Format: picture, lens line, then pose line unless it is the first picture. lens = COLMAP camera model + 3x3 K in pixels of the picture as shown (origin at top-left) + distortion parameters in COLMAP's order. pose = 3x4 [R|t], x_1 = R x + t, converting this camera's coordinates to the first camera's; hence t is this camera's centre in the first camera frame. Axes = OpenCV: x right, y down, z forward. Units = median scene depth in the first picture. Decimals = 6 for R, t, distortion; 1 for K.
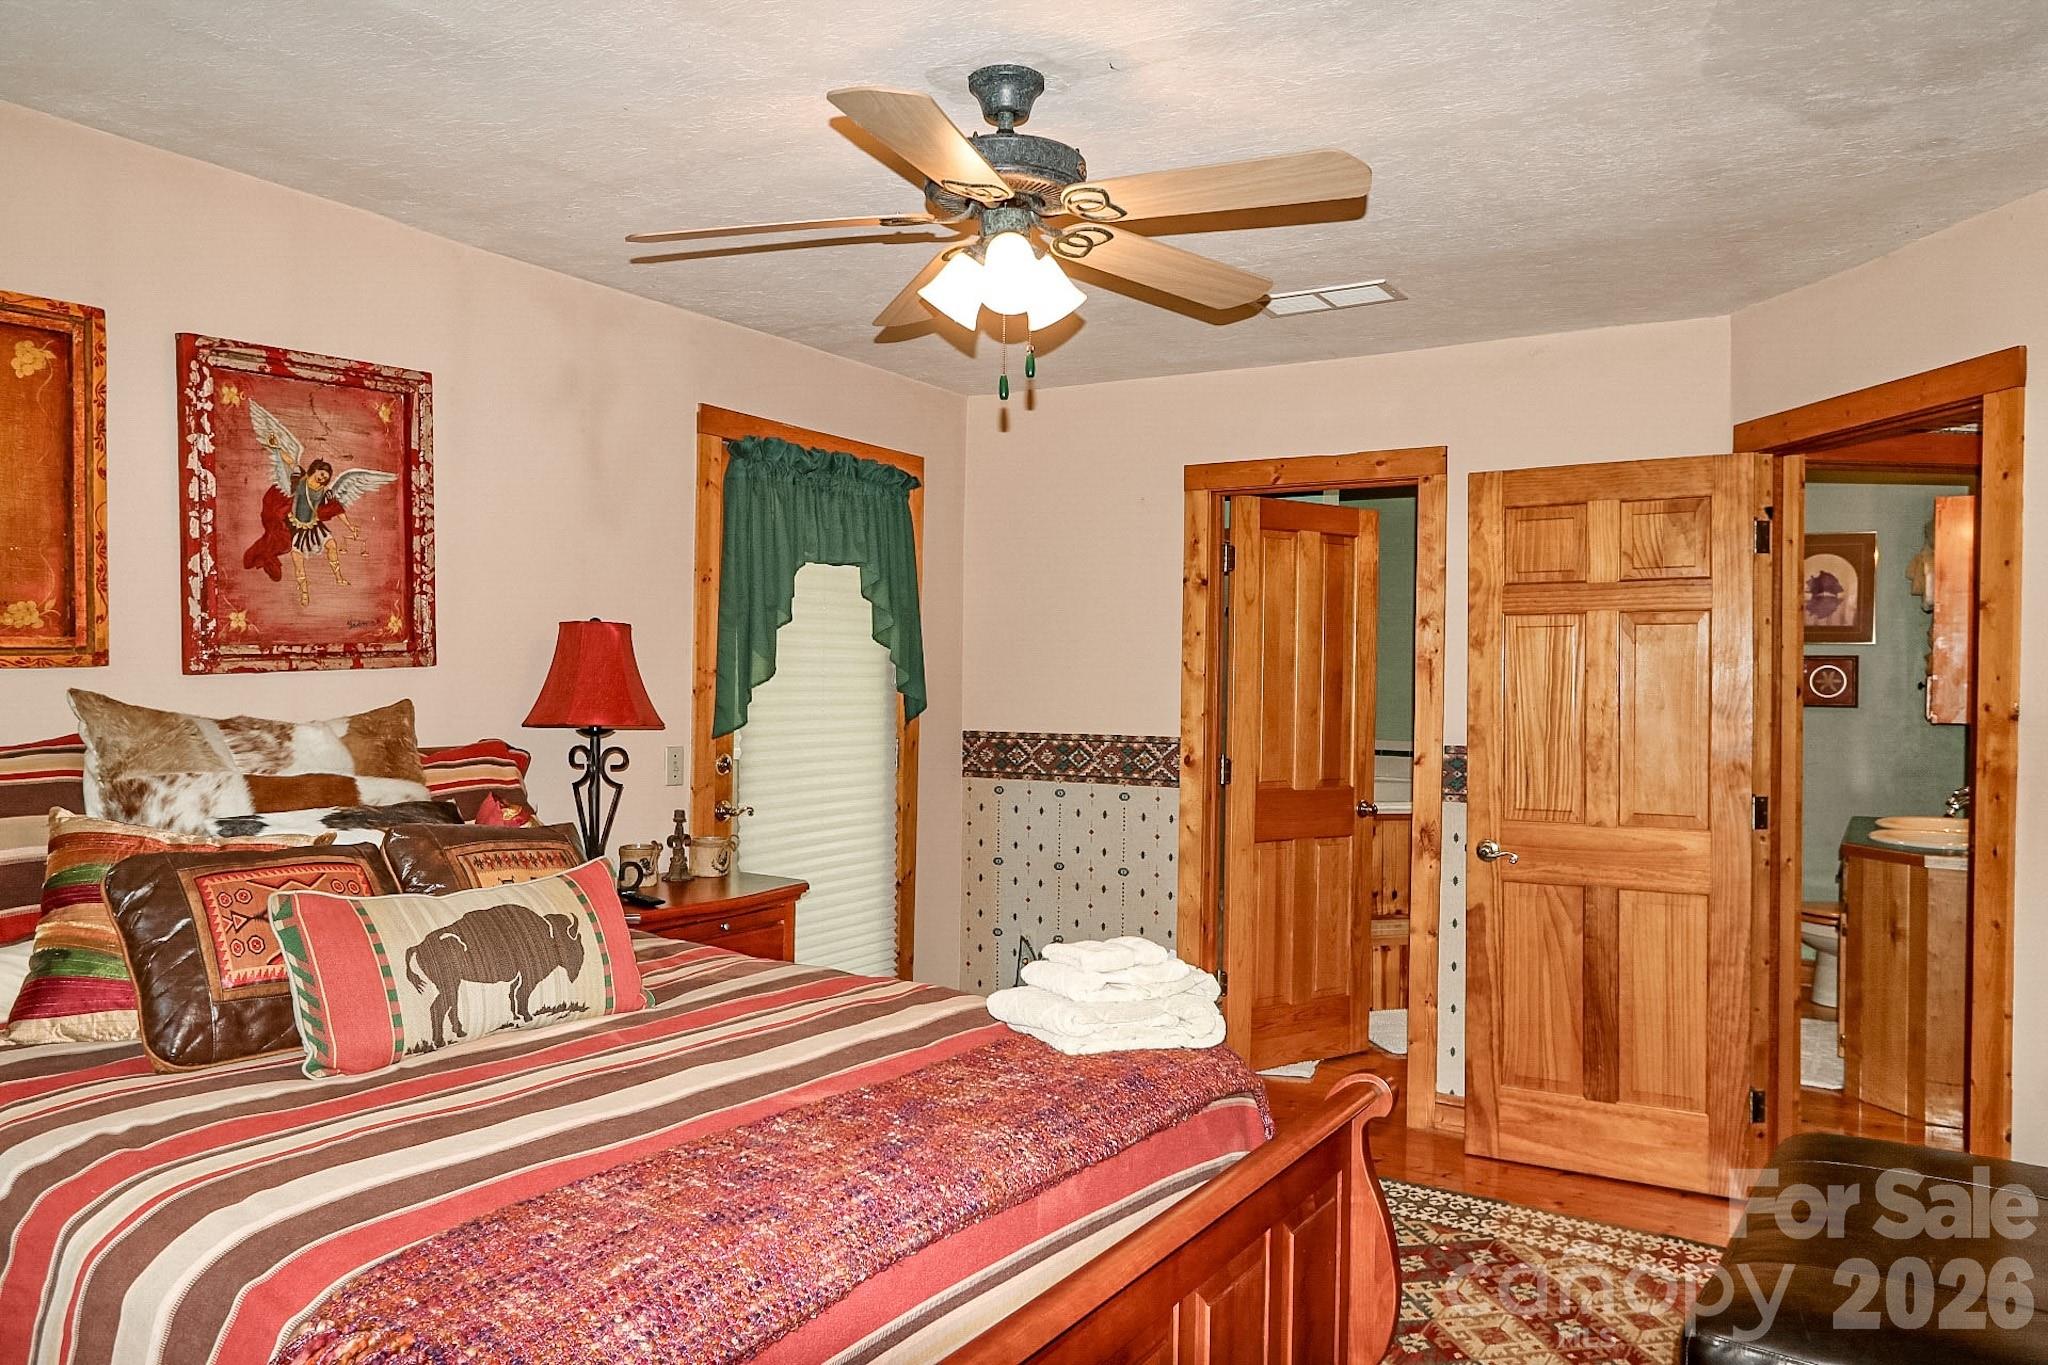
lens RADIAL K [[1479.7, 0, 1022.7], [0, 1479.7, 683.4], [0, 0, 1]] dist [0.007784, 0.008830]
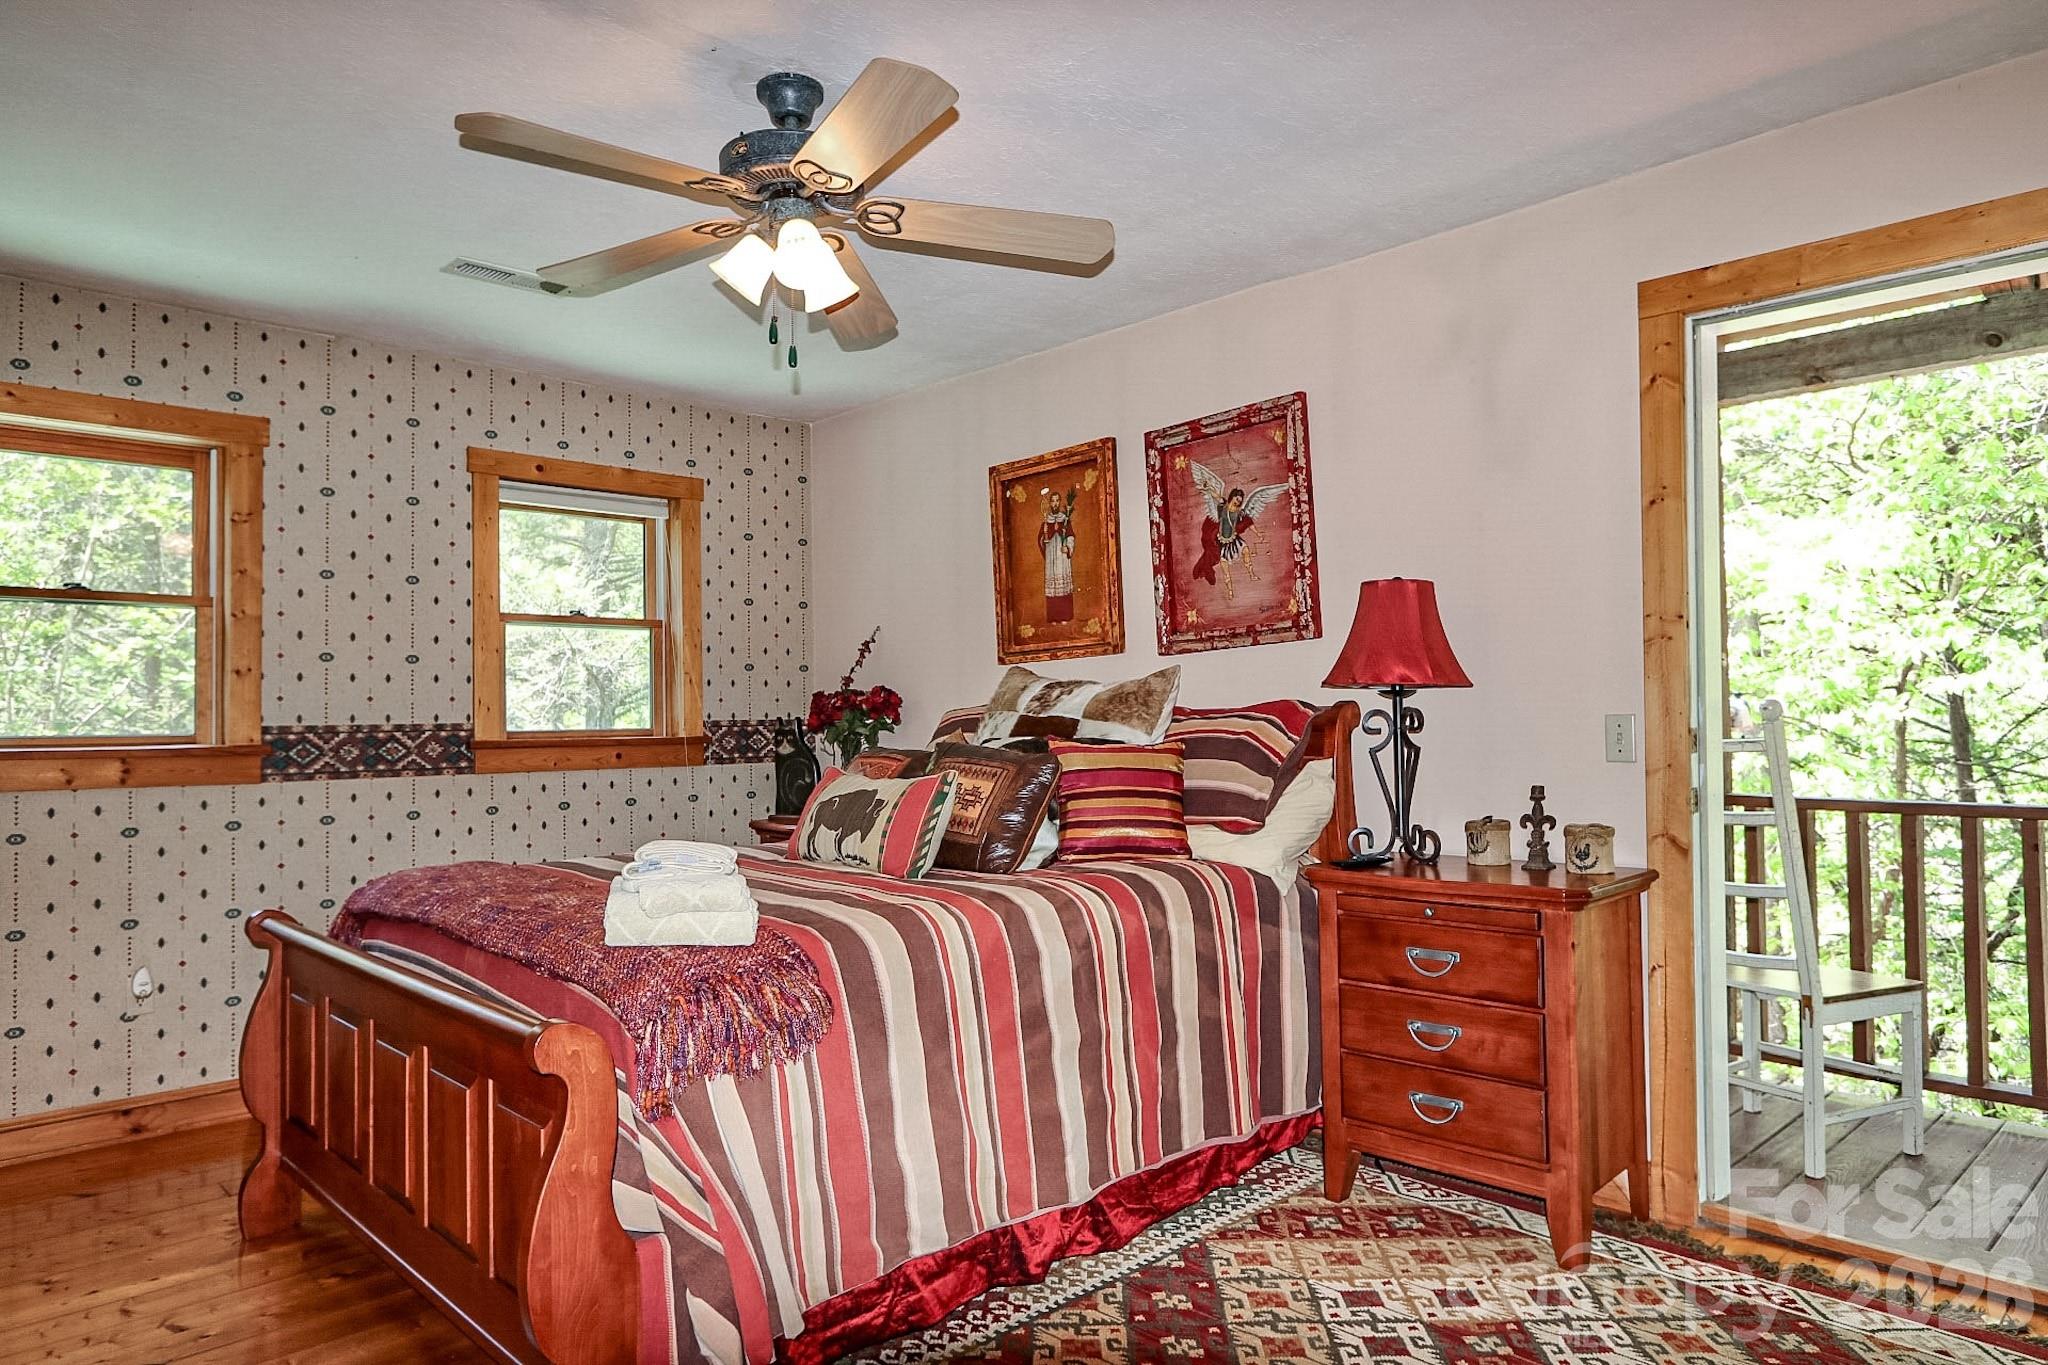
lens RADIAL K [[1281.2, 0, 1021.6], [0, 1281.2, 687.6], [0, 0, 1]] dist [0.005463, 0.000666]
pose [[-0.235194, -0.040621, -0.971099, 0.670770], [-0.001971, 0.999144, -0.041316, 0.073556], [0.971947, -0.007803, -0.235072, 1.079494]]
